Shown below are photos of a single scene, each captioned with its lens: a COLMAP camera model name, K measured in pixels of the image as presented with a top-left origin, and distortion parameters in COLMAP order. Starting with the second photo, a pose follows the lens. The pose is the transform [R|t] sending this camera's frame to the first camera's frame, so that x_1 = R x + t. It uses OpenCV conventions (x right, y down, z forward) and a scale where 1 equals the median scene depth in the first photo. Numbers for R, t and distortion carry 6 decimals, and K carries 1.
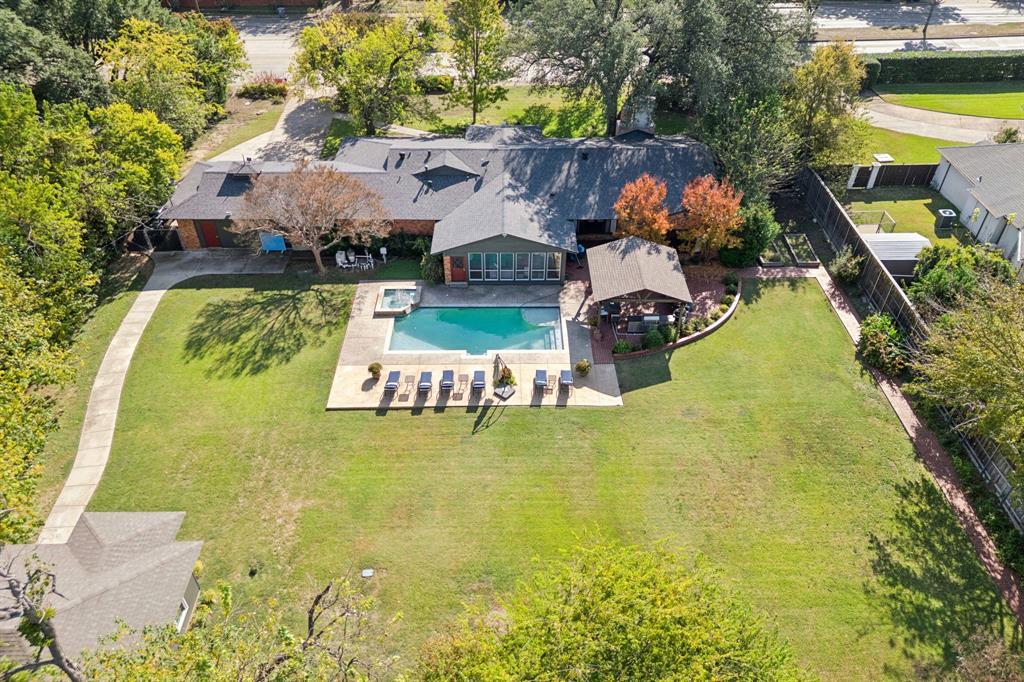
lens RADIAL K [[743.5, 0, 513.3], [0, 743.5, 339.7], [0, 0, 1]] dist [0.063477, -0.005021]
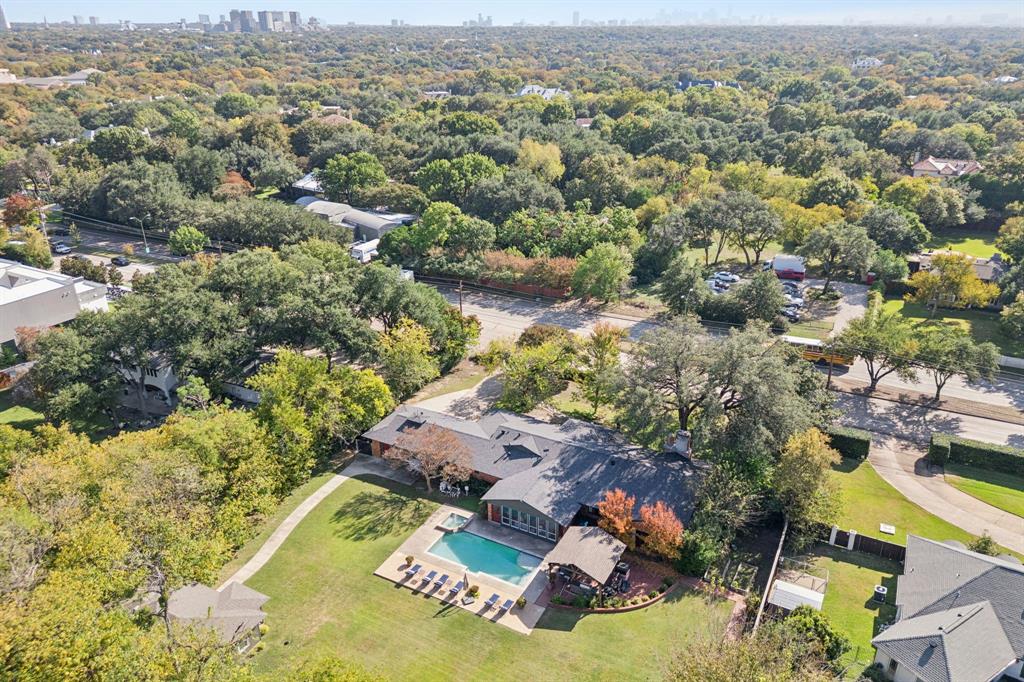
lens RADIAL K [[743.5, 0, 511.0], [0, 743.5, 341.4], [0, 0, 1]] dist [0.063477, -0.005021]
pose [[0.870348, 0.187158, -0.455486, 0.609456], [-0.299603, 0.935325, -0.188163, -0.151843], [0.390811, 0.300232, 0.870131, -0.459566]]
